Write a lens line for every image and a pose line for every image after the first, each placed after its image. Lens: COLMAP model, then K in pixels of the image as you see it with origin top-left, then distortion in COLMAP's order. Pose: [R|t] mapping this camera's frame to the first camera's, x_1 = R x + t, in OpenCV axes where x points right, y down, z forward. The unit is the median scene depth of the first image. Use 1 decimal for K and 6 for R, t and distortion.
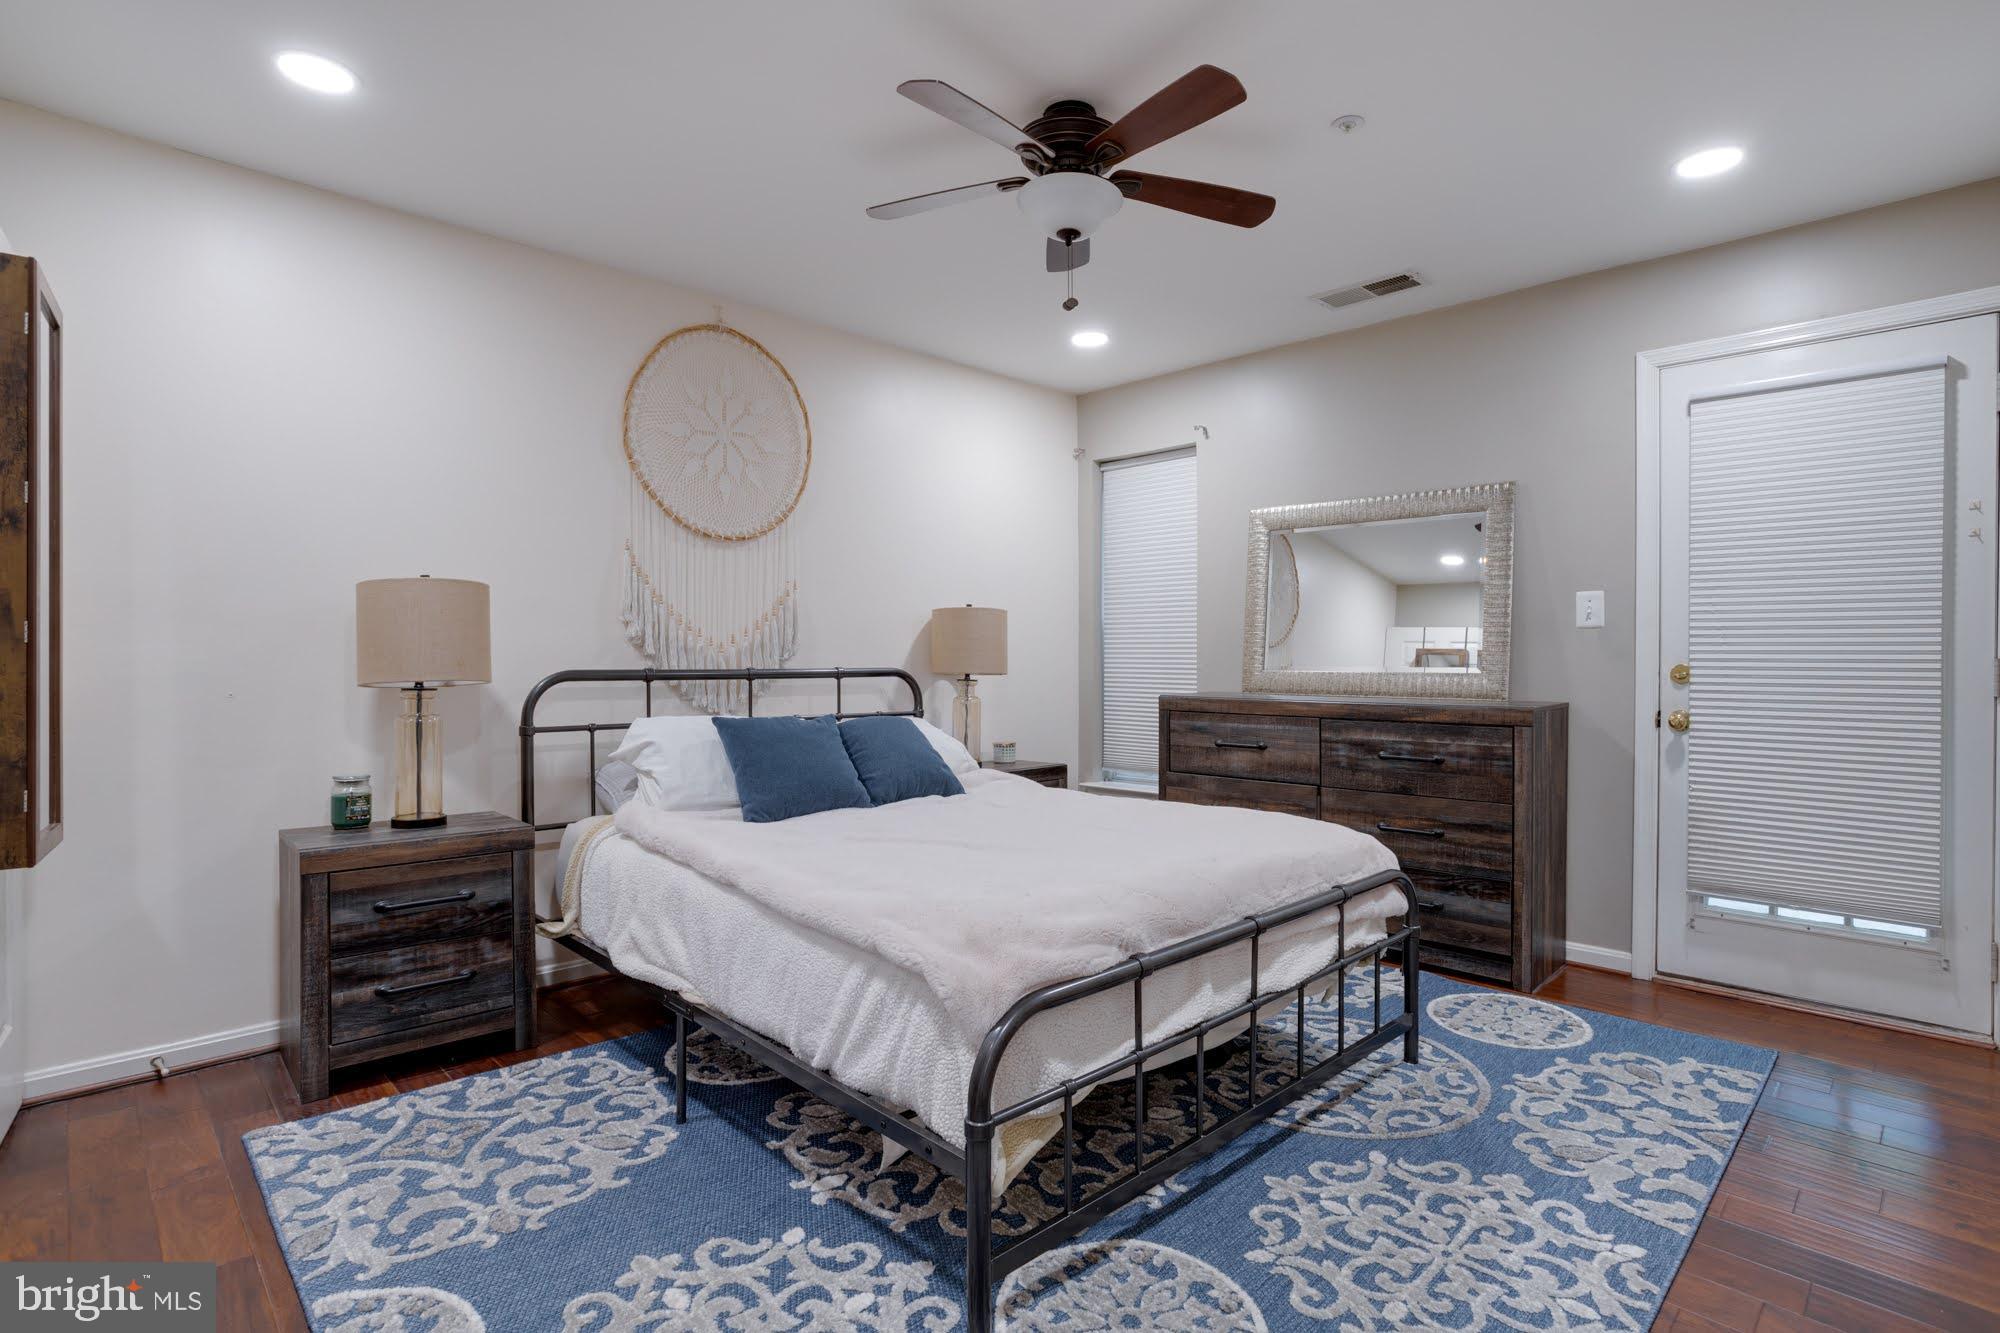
lens RADIAL K [[971.2, 0, 1016.3], [0, 971.2, 656.9], [0, 0, 1]] dist [-0.044841, 0.025974]
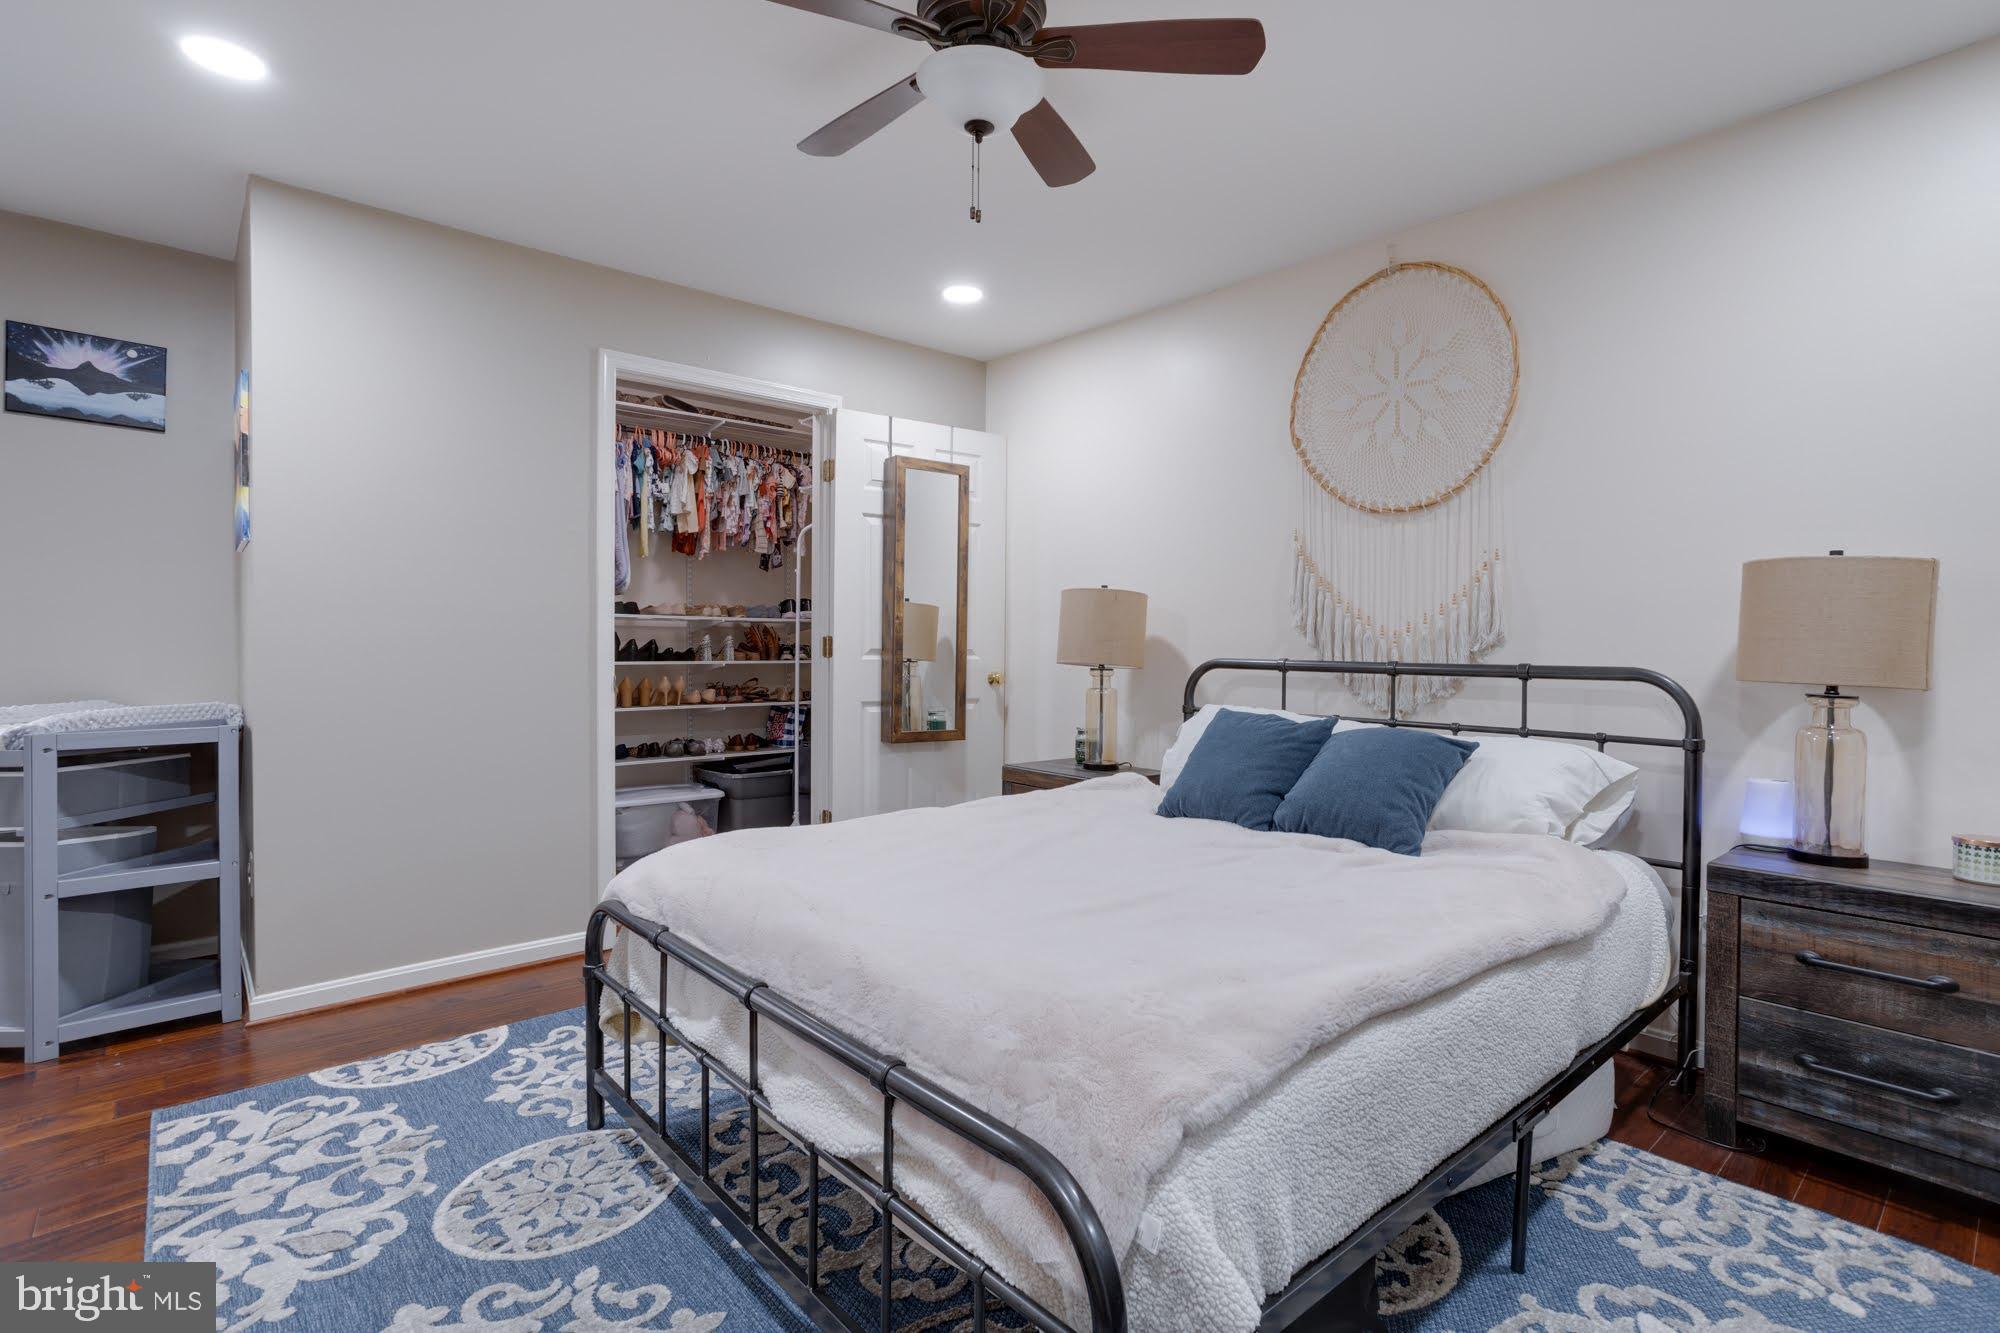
lens RADIAL K [[1003.9, 0, 1000.0], [0, 1003.9, 666.5], [0, 0, 1]] dist [-0.022327, 0.027536]
pose [[-0.092204, 0.013797, -0.995645, 0.714171], [-0.011765, 0.999819, 0.014944, 0.008293], [0.995671, 0.013091, -0.092025, 0.837460]]
